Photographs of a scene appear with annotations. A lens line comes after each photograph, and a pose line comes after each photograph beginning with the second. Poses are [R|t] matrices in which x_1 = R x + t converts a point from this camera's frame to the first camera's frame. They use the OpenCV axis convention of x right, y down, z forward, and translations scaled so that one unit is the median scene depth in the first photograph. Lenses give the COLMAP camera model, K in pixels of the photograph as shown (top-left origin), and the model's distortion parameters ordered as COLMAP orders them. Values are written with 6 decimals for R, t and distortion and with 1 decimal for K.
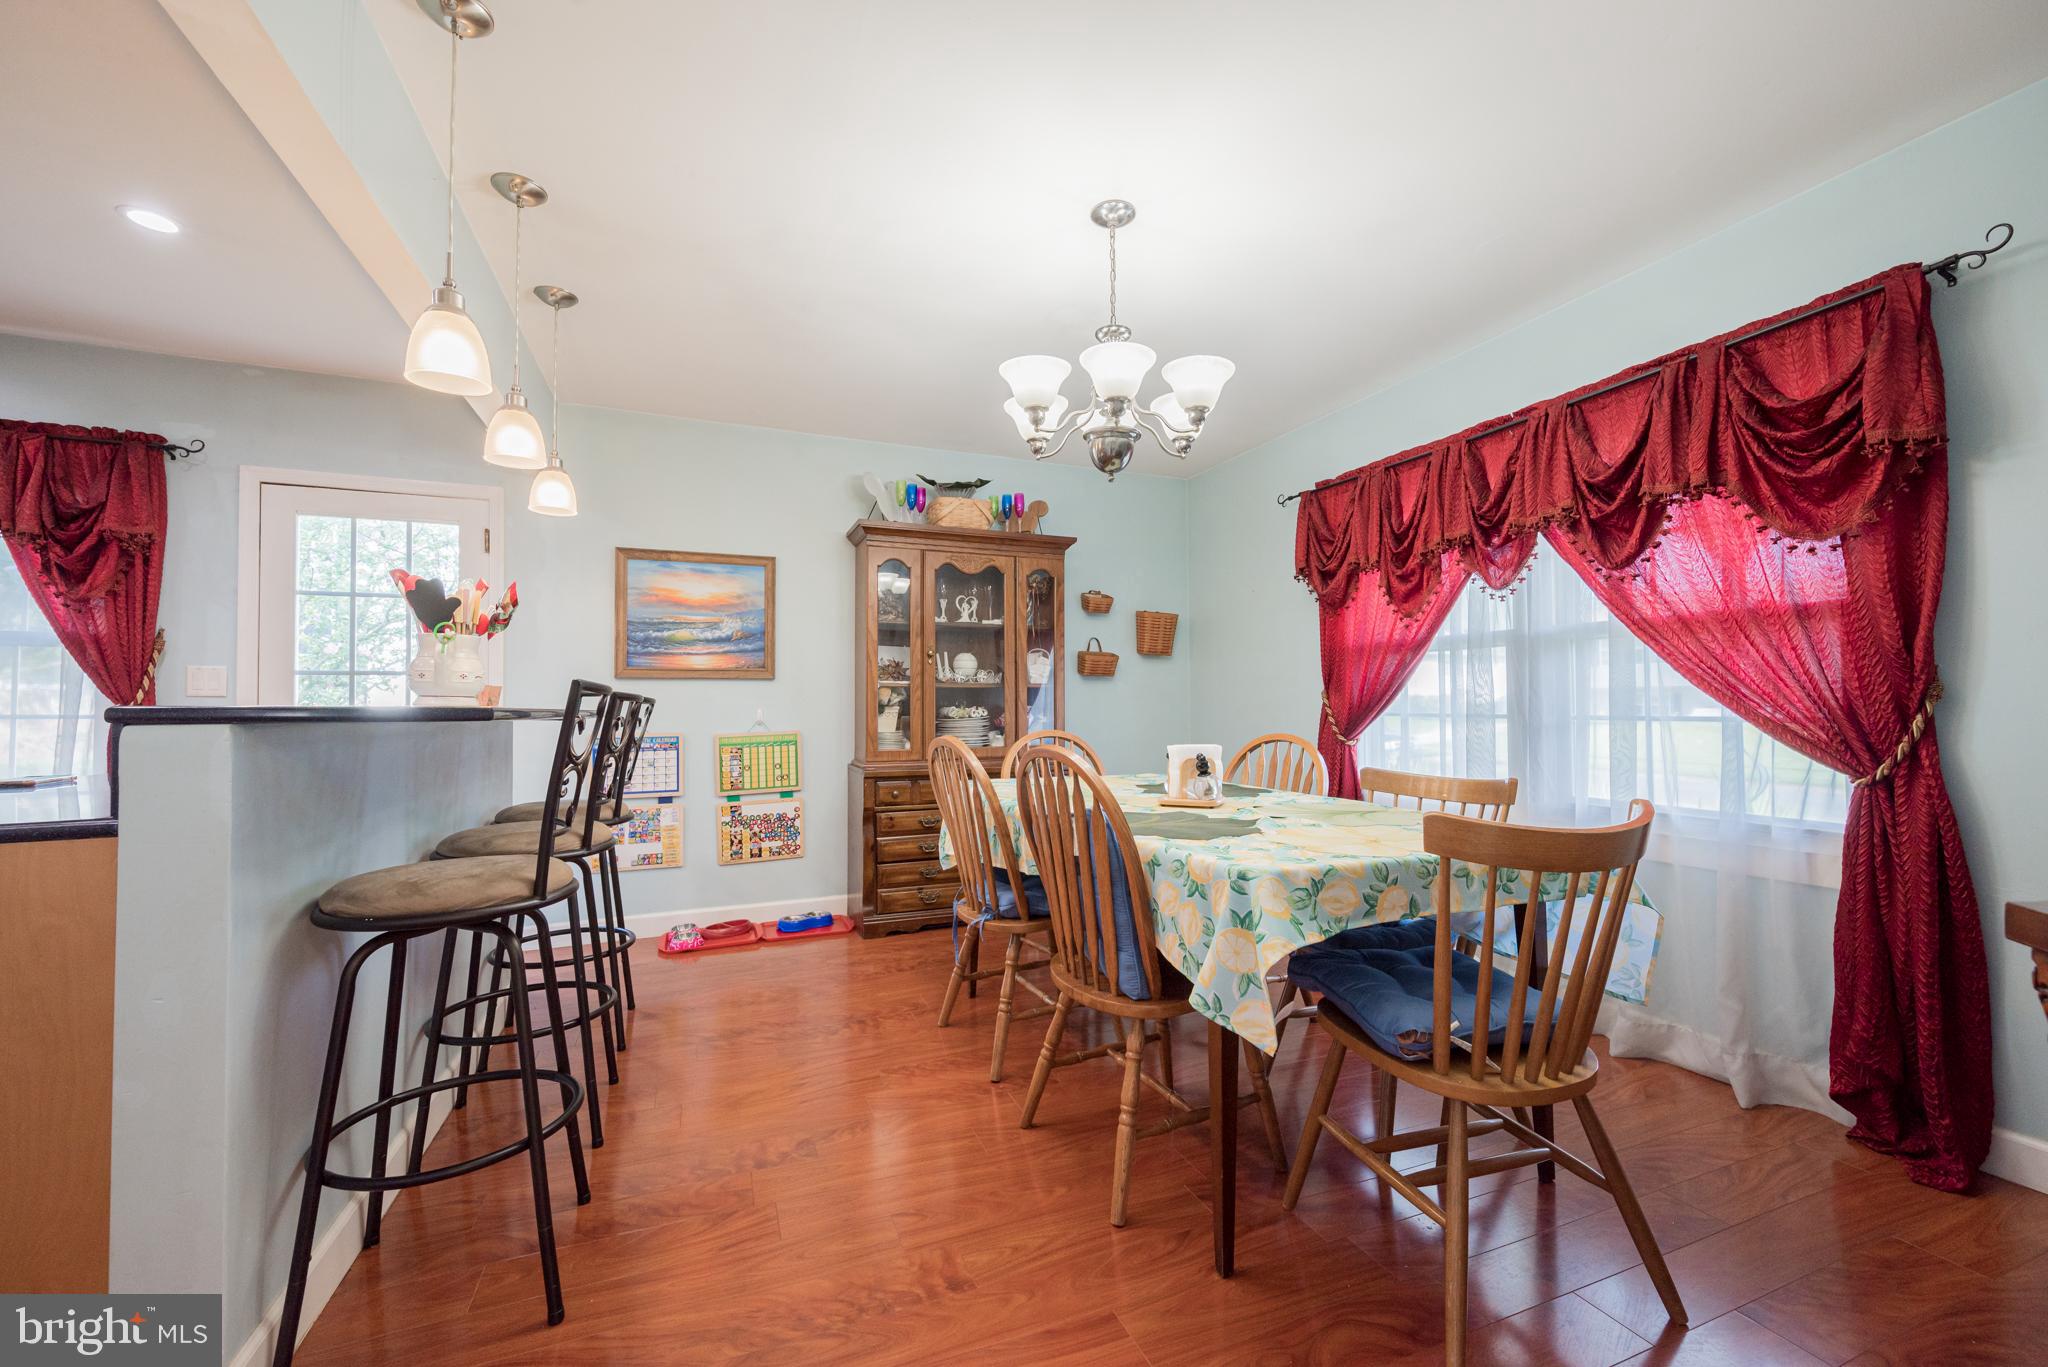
lens RADIAL K [[807.8, 0, 1033.4], [0, 807.8, 684.1], [0, 0, 1]] dist [-0.000004, 0.000202]
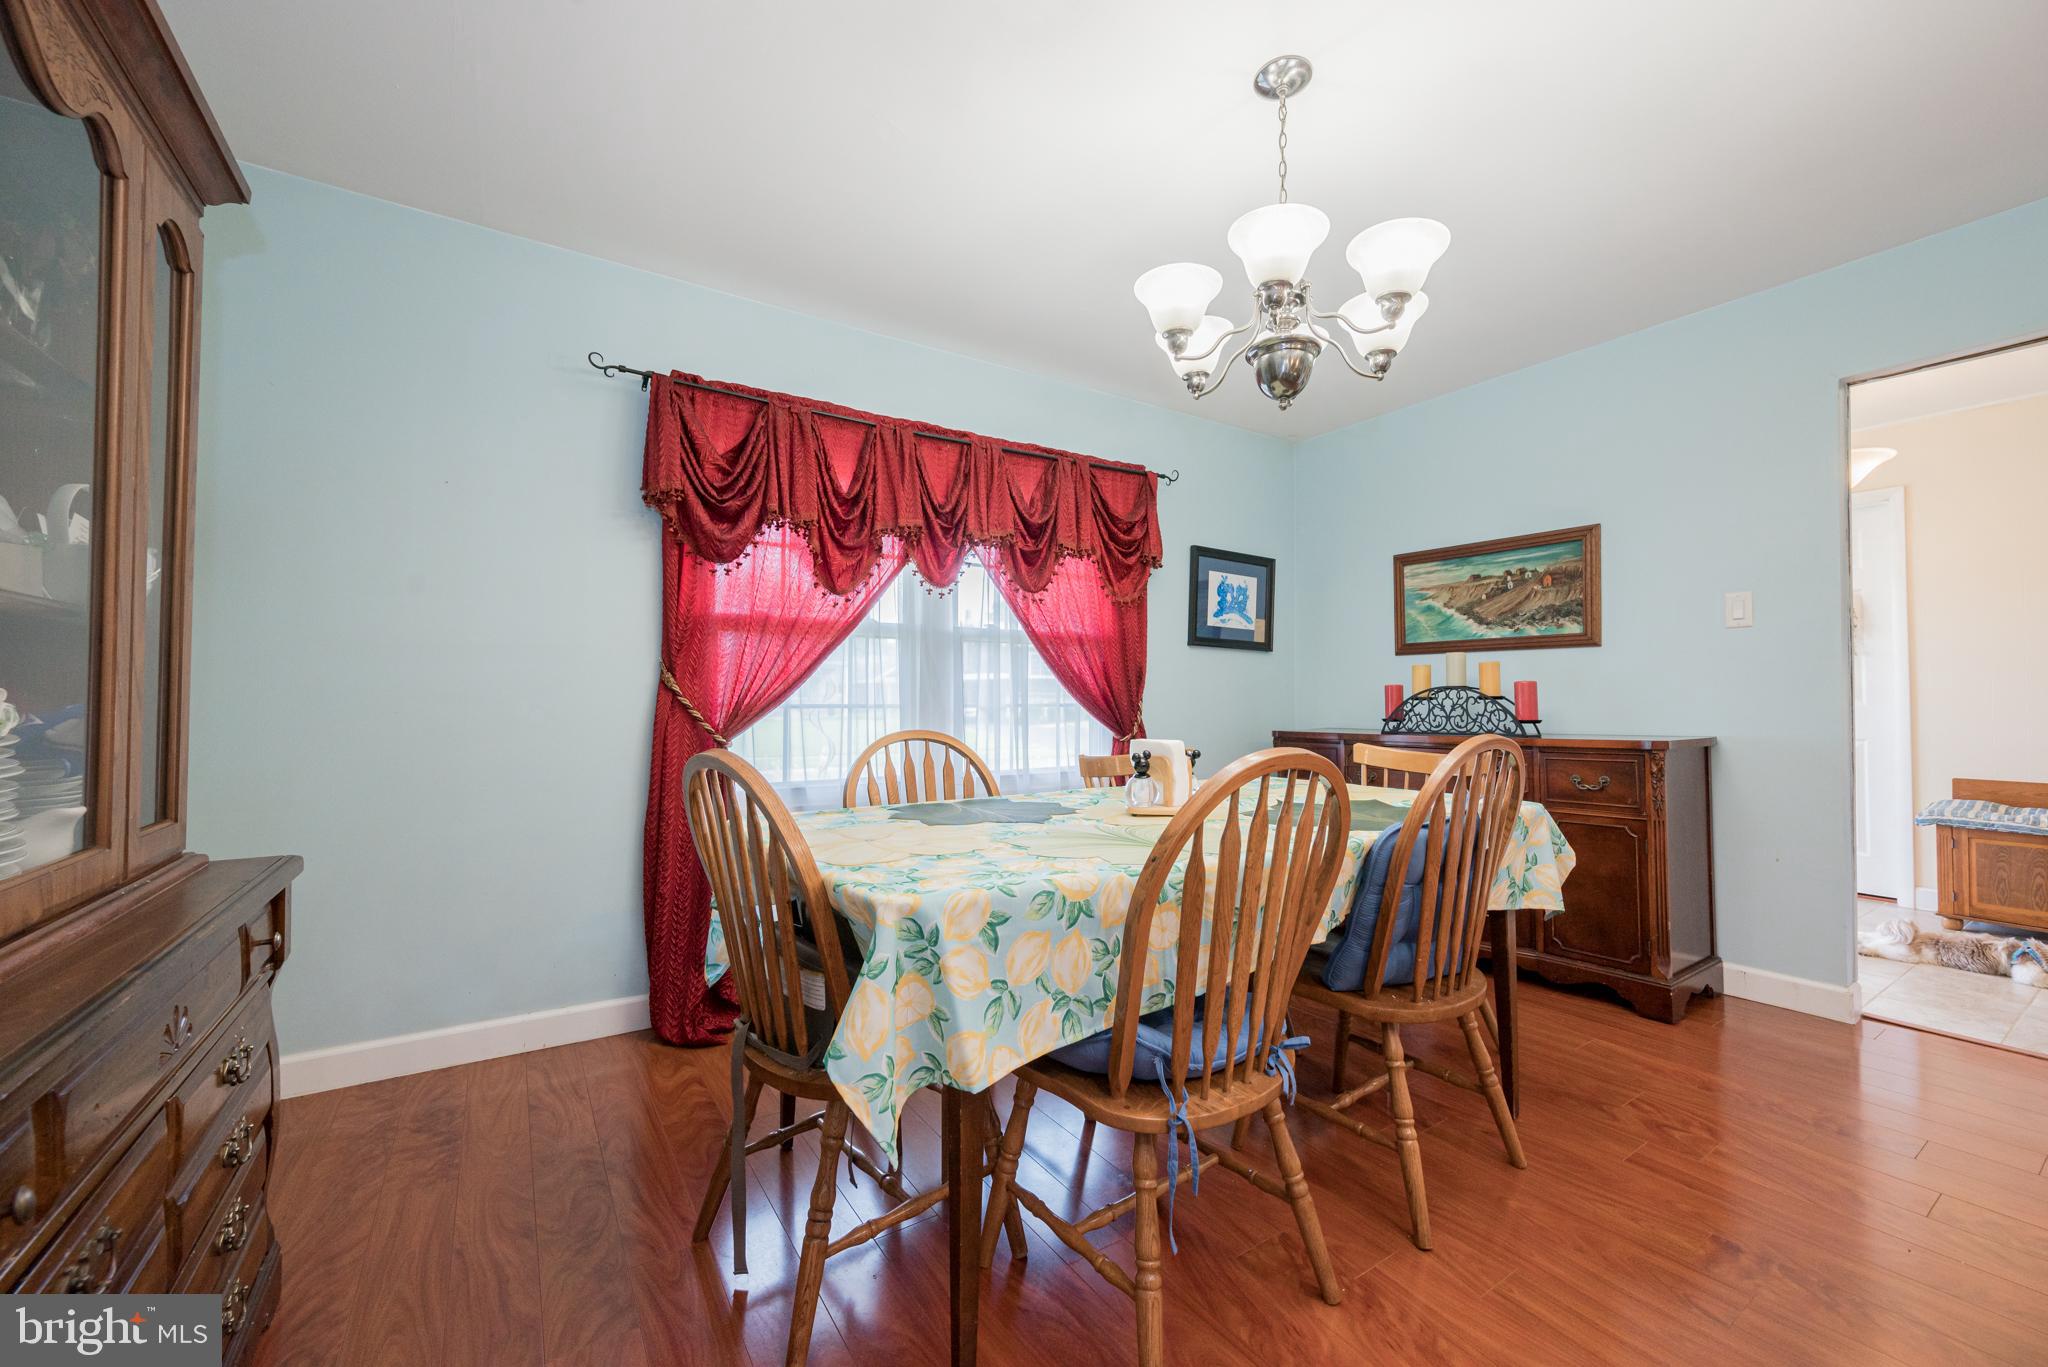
lens RADIAL K [[807.8, 0, 1030.4], [0, 807.8, 685.5], [0, 0, 1]] dist [-0.000004, 0.000202]
pose [[-0.196699, 0.017905, 0.980300, -0.472483], [-0.025263, 0.999409, -0.023323, 0.033745], [-0.980138, -0.029352, -0.196131, 1.042792]]
